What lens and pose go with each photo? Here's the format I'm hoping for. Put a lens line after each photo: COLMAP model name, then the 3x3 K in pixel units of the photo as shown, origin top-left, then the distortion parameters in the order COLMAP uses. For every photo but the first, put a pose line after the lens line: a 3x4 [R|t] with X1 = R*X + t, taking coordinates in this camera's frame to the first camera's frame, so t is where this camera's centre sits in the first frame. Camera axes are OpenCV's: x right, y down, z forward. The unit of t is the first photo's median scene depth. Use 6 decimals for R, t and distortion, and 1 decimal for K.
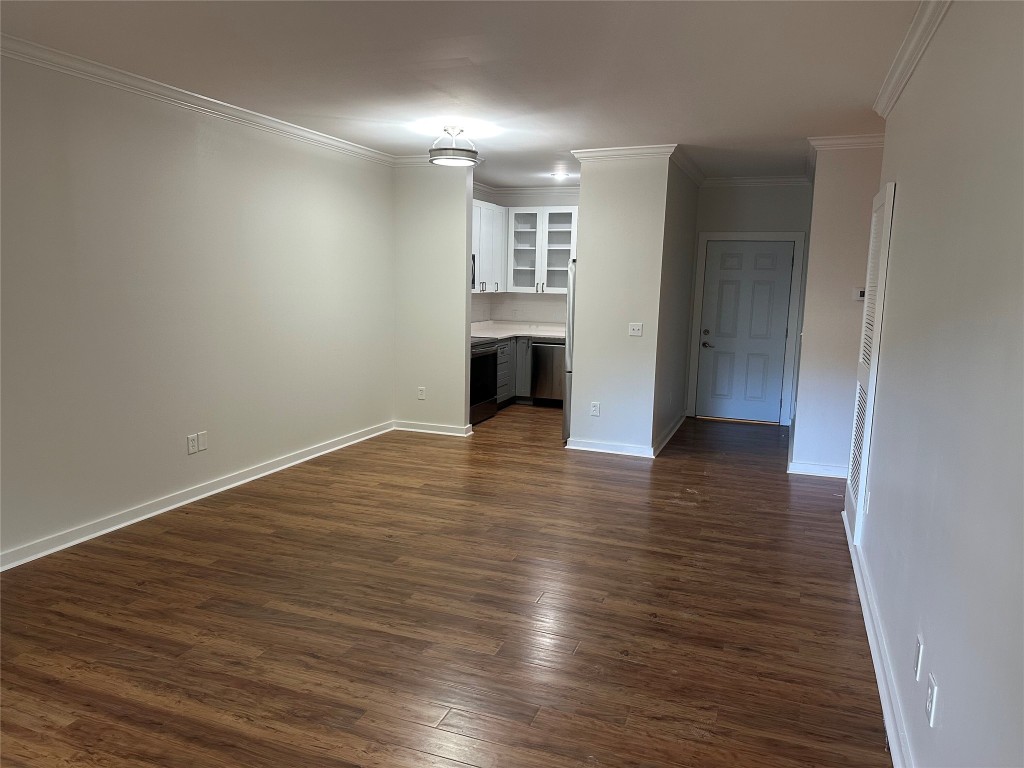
lens RADIAL K [[715.9, 0, 519.7], [0, 715.9, 386.9], [0, 0, 1]] dist [0.045652, -0.050031]
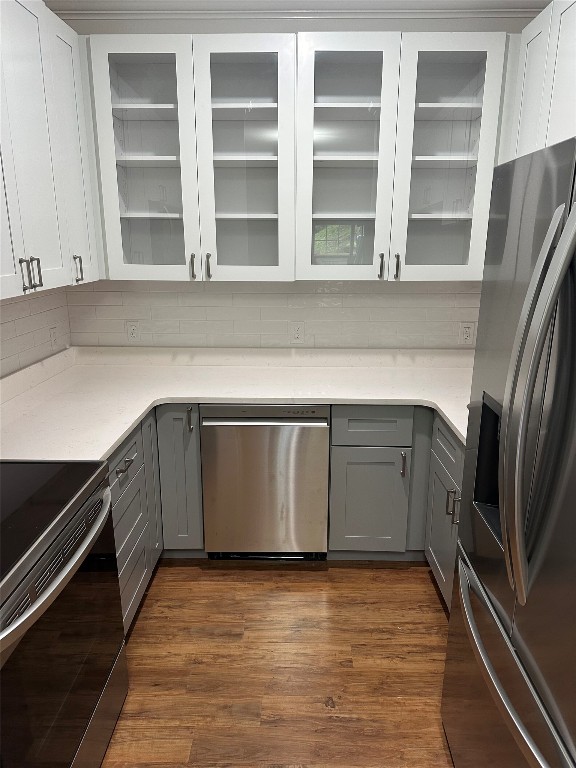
lens RADIAL K [[536.9, 0, 291.2], [0, 536.9, 390.0], [0, 0, 1]] dist [0.045652, -0.050031]
pose [[0.941511, -0.105557, 0.320023, -0.025151], [0.066998, 0.989350, 0.129220, -0.106291], [-0.330254, -0.100222, 0.938556, 0.701158]]
